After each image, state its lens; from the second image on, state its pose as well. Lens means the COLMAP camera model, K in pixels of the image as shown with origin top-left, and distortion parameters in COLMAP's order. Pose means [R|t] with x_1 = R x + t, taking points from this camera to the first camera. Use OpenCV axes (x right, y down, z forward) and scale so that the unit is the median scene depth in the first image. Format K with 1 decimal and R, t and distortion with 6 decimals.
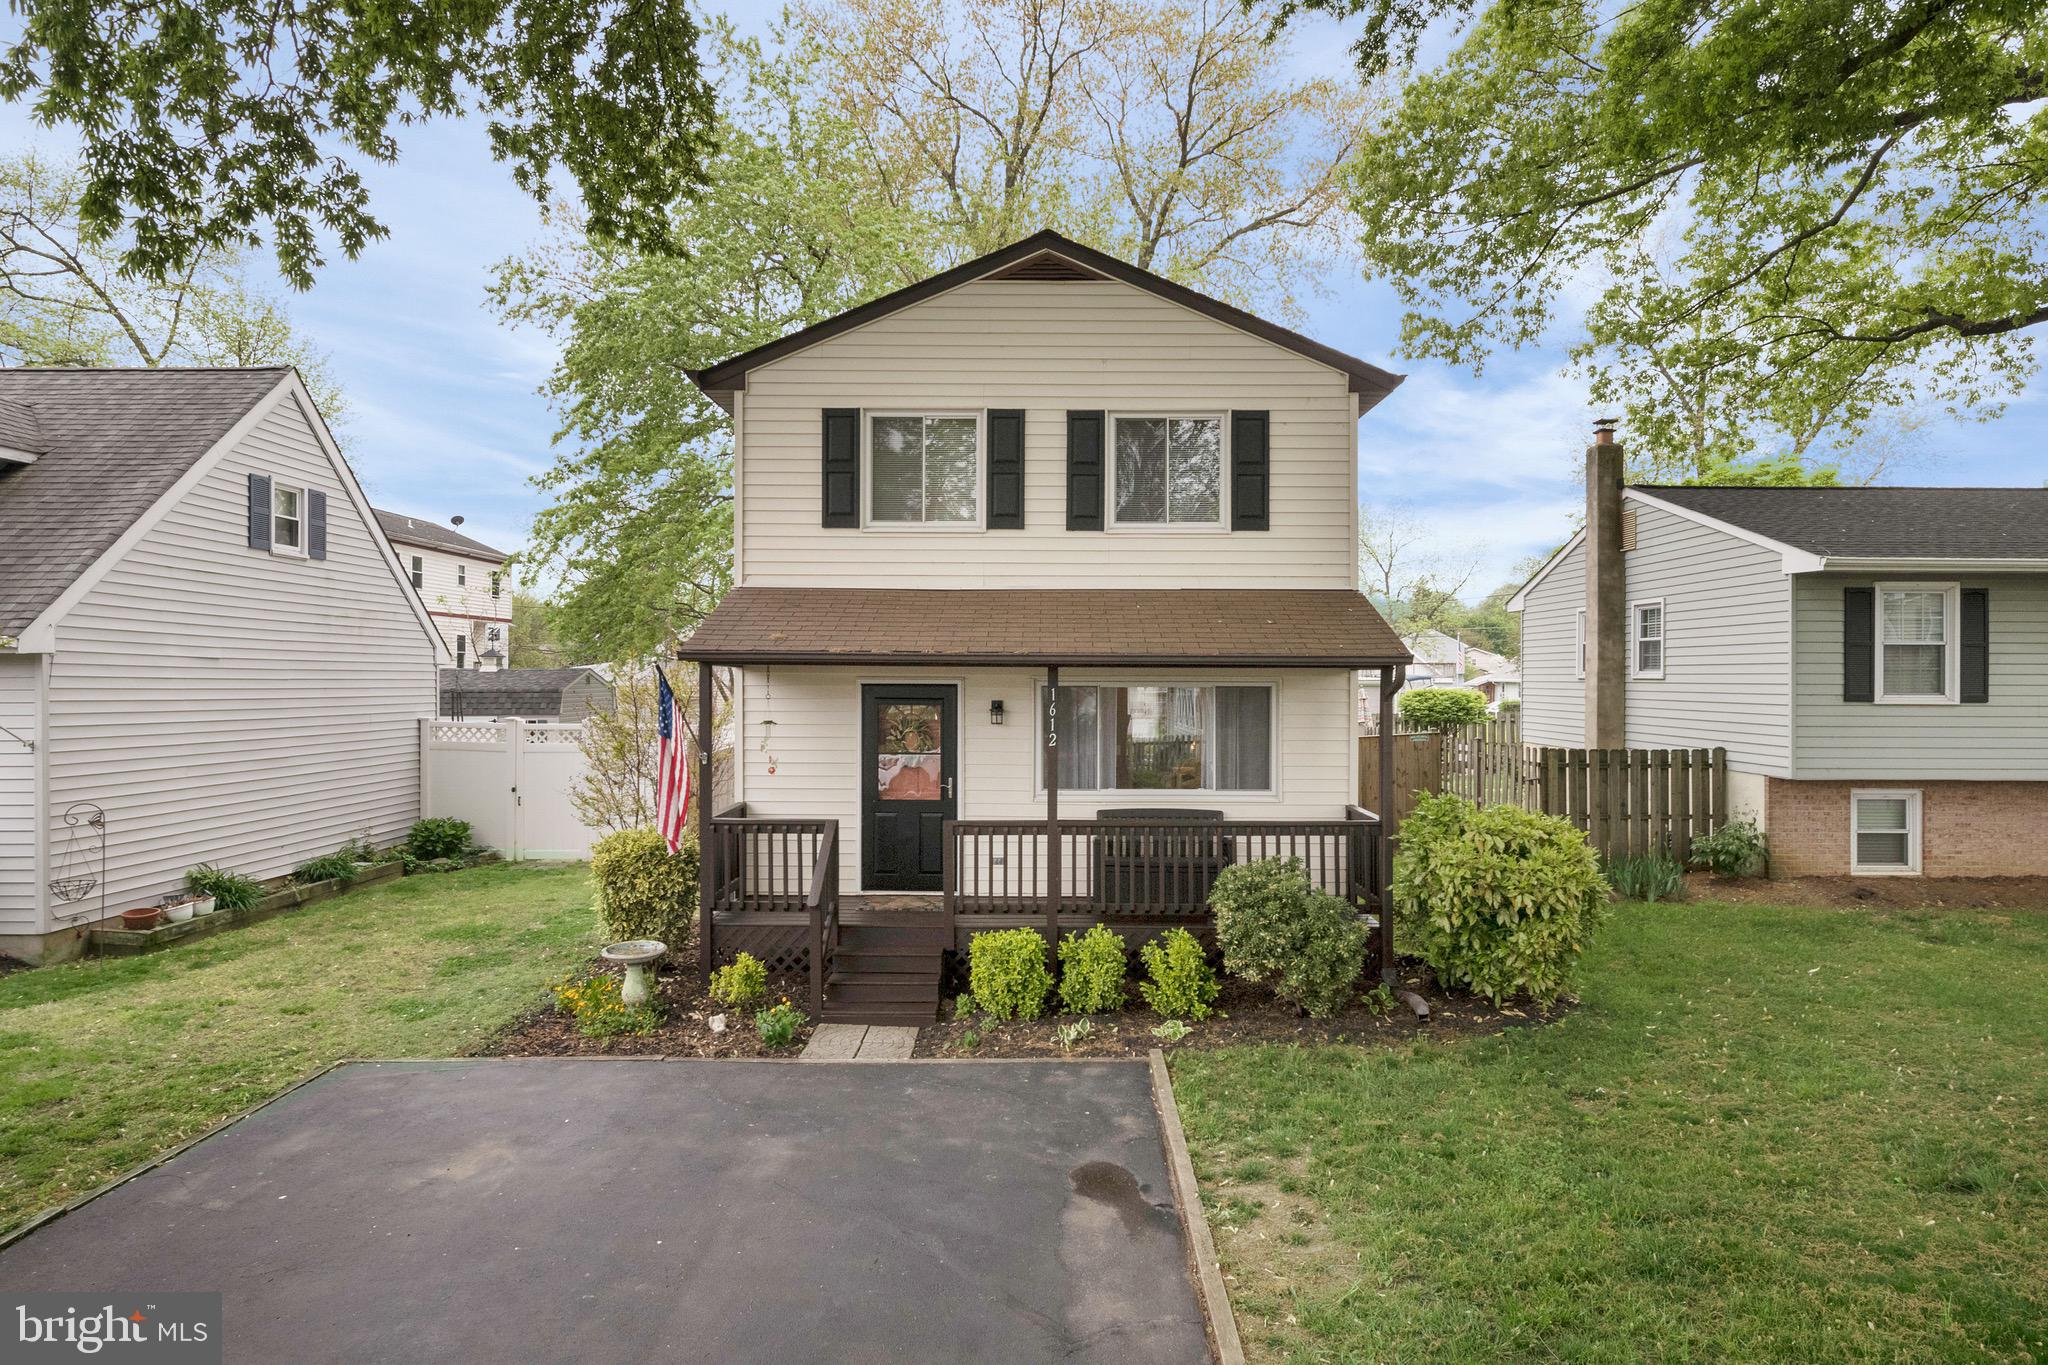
lens RADIAL K [[1137.6, 0, 1020.8], [0, 1137.6, 682.9], [0, 0, 1]] dist [-0.004222, 0.000745]
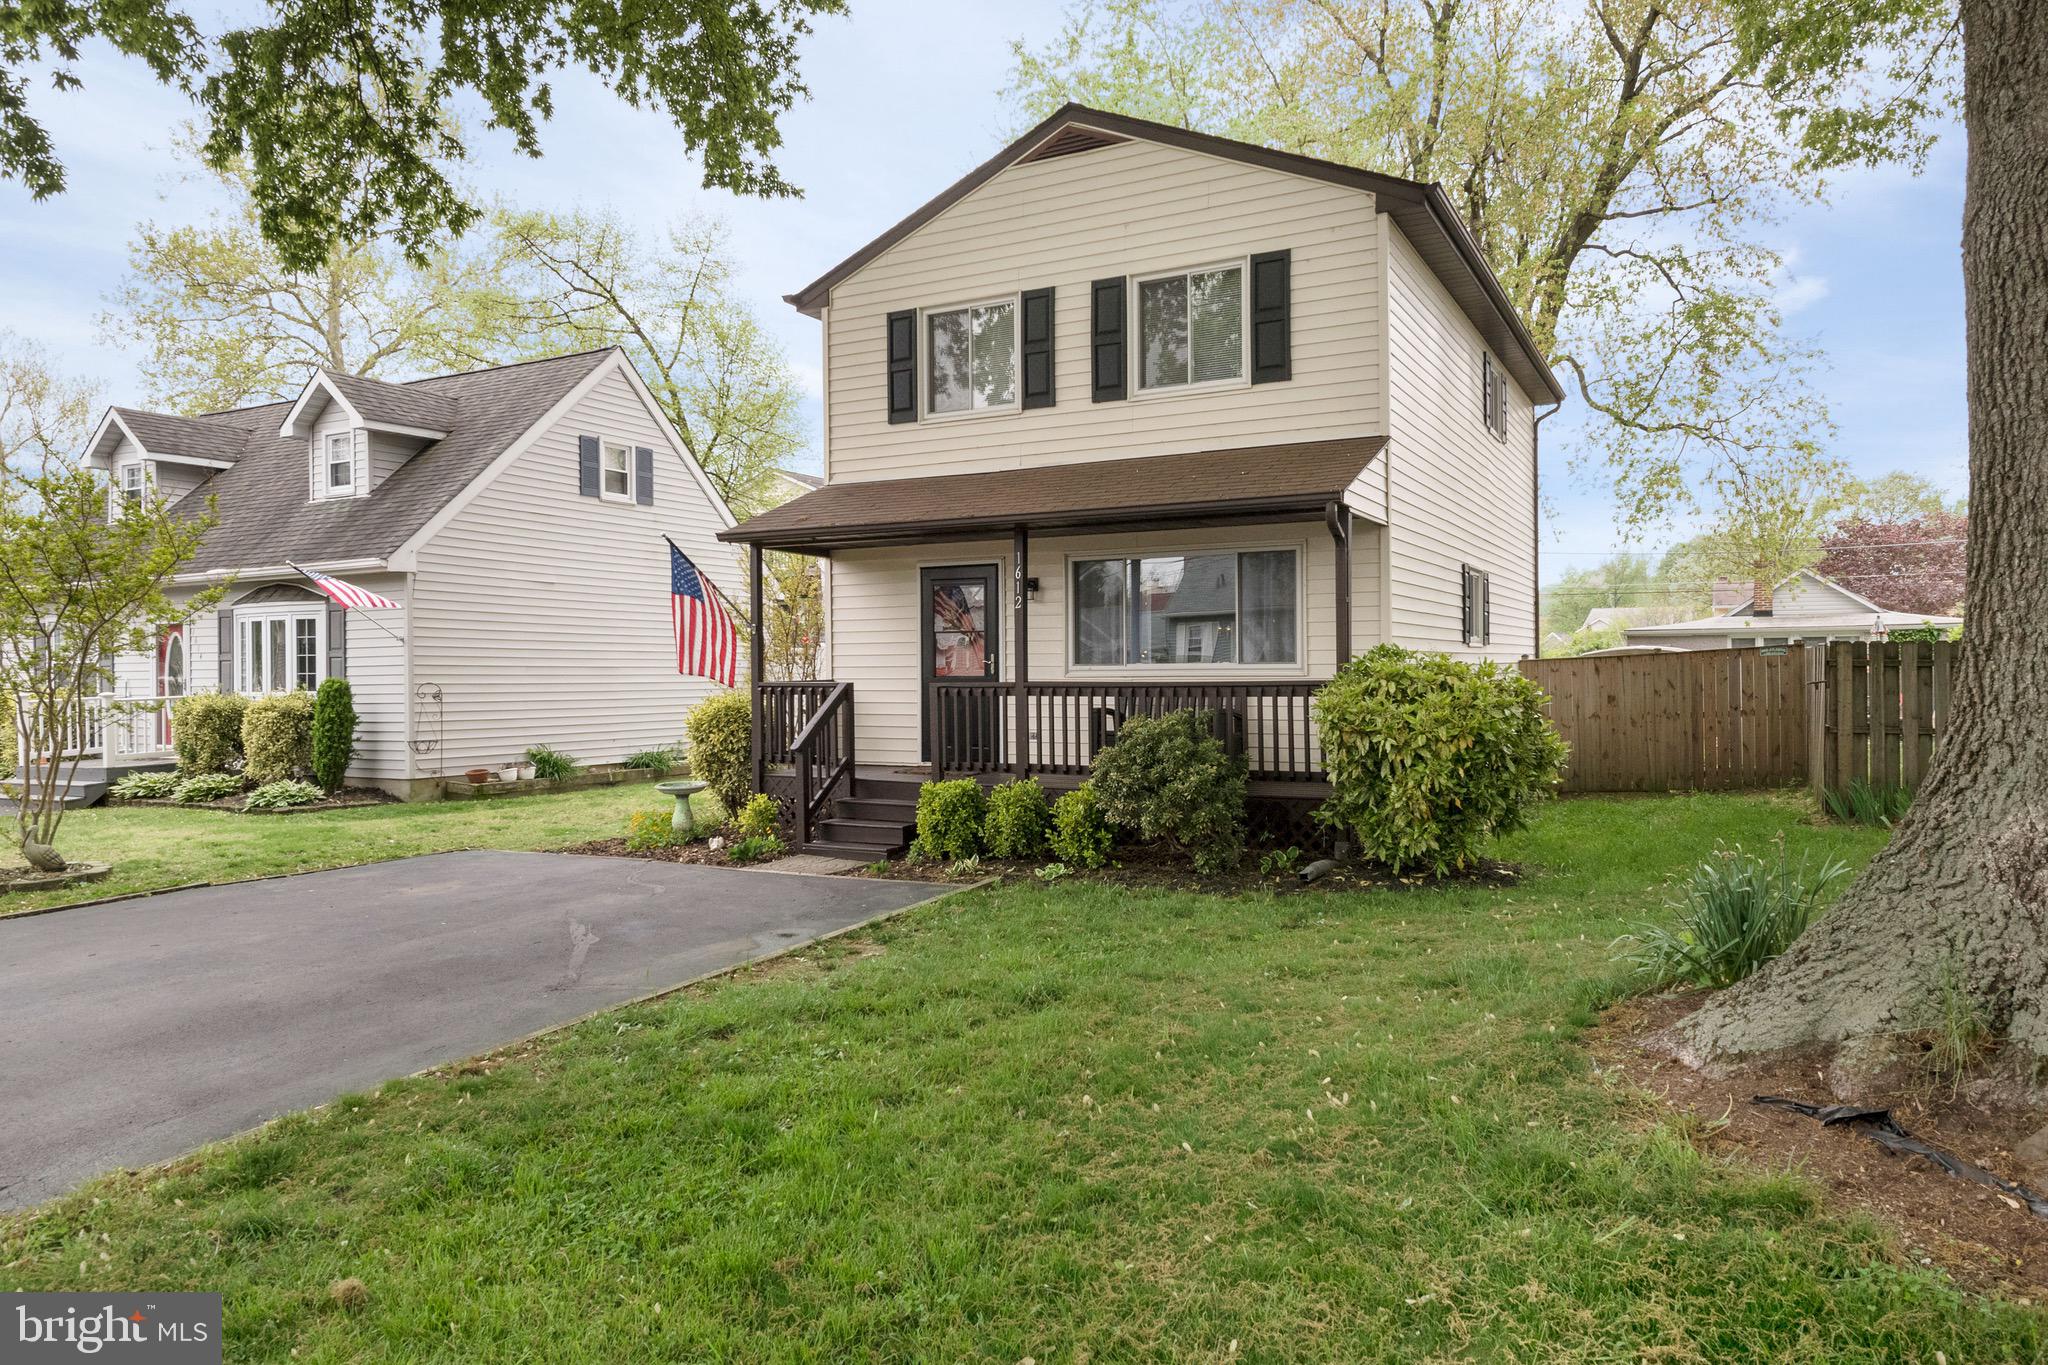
lens RADIAL K [[1252.0, 0, 1024.0], [0, 1252.0, 682.5], [0, 0, 1]] dist [0.003307, 0.001852]
pose [[0.891567, -0.002459, -0.452882, 0.475057], [0.007675, 0.999924, 0.009681, 0.097439], [0.452824, -0.012107, 0.891518, -0.003340]]
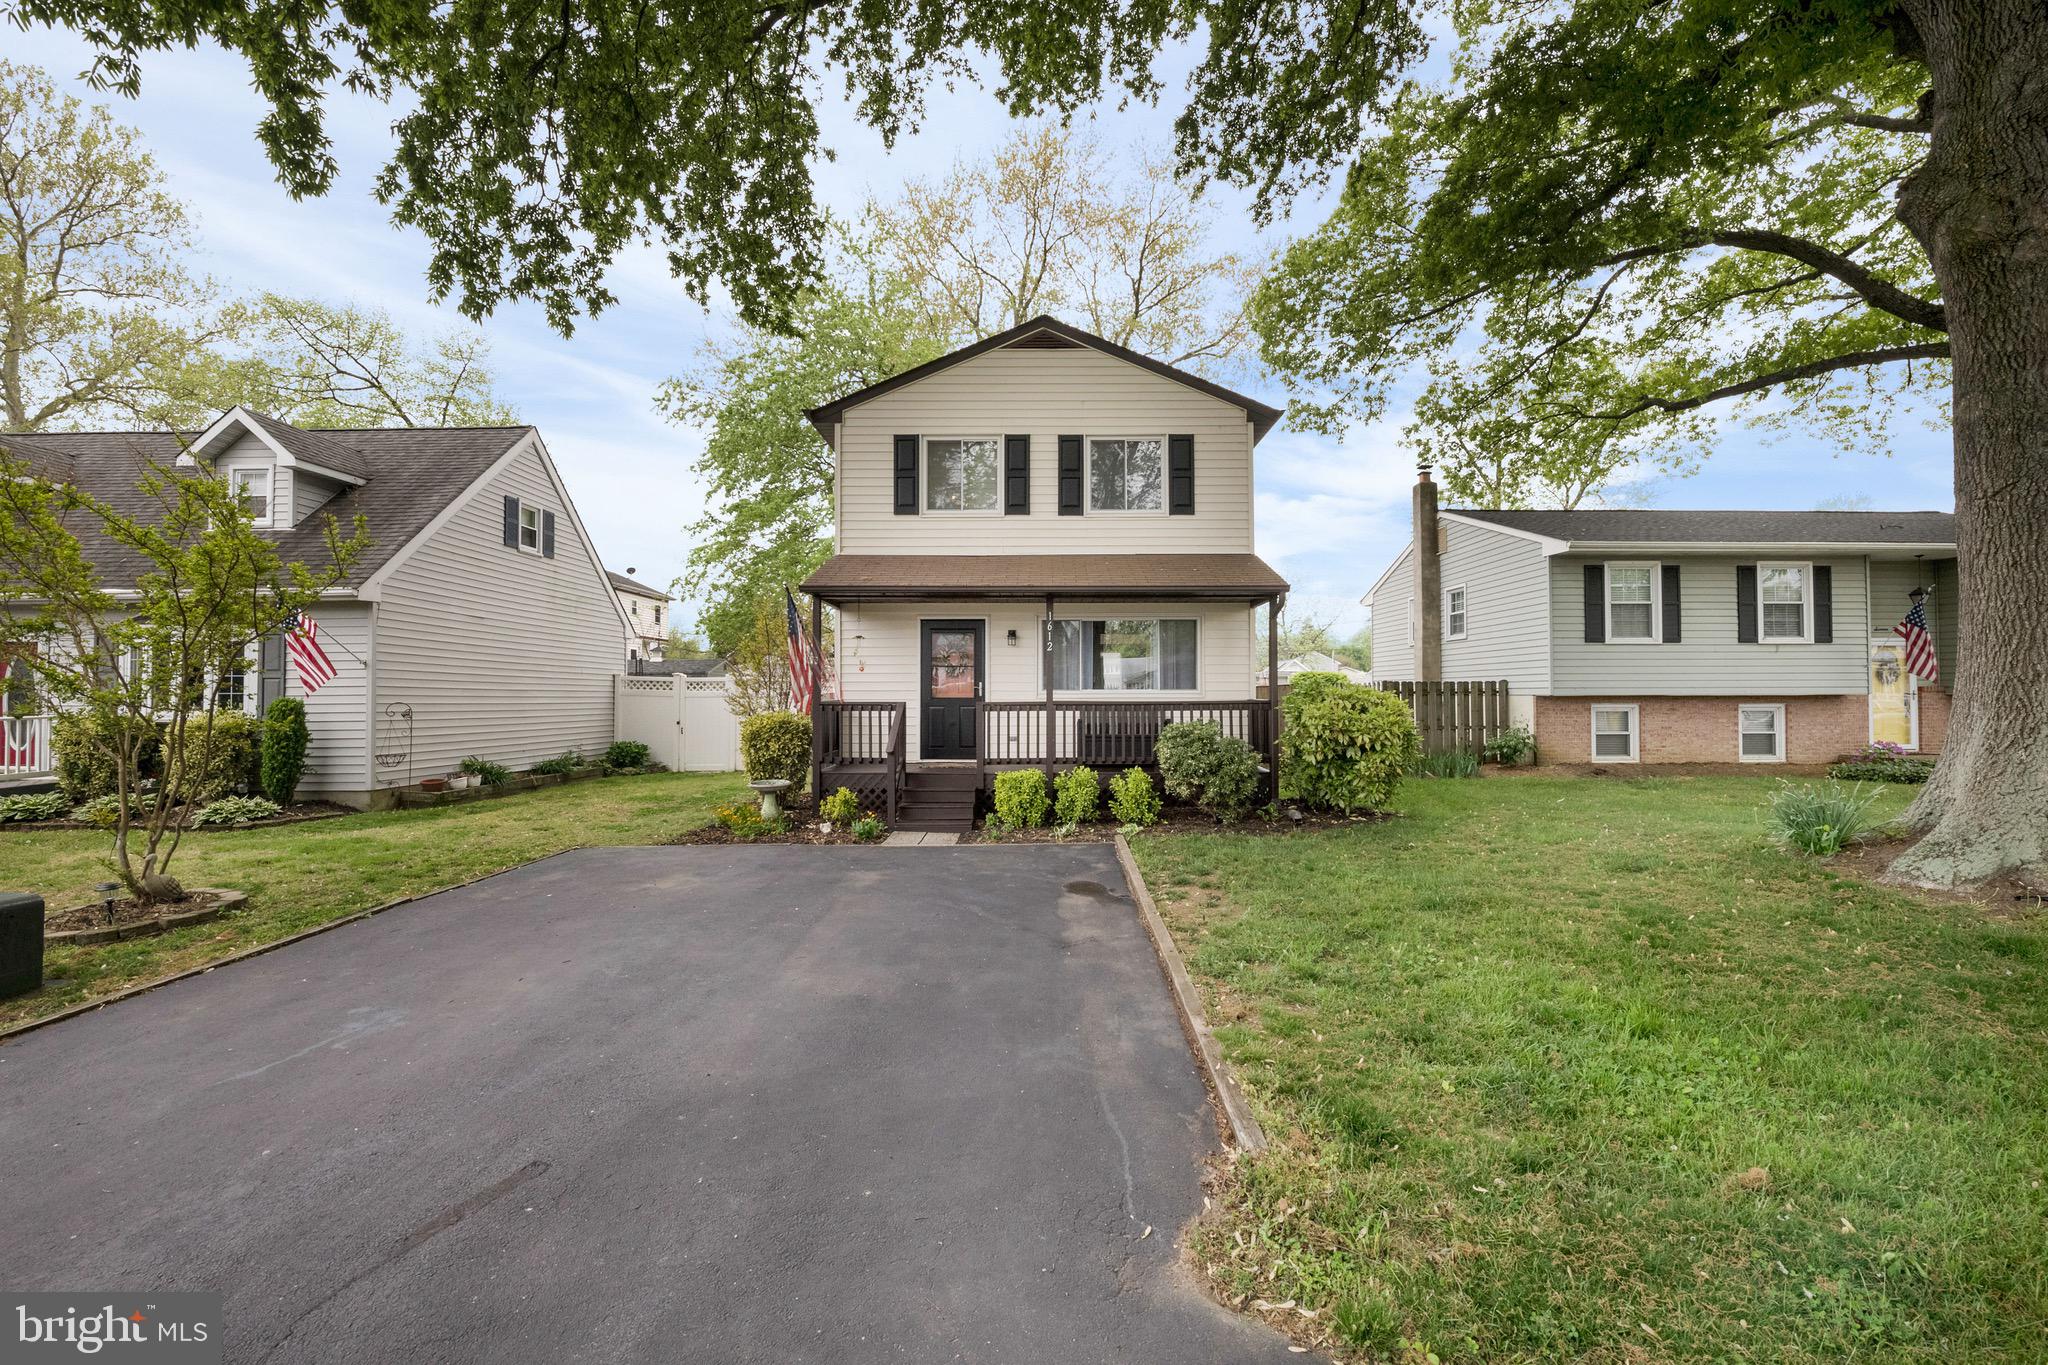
lens RADIAL K [[807.4, 0, 1024.4], [0, 807.4, 680.5], [0, 0, 1]] dist [-0.014724, -0.000368]
pose [[0.999995, -0.003028, -0.000849, -0.003633], [0.003012, 0.999822, -0.018617, 0.100185], [0.000905, 0.018614, 0.999826, -0.049753]]
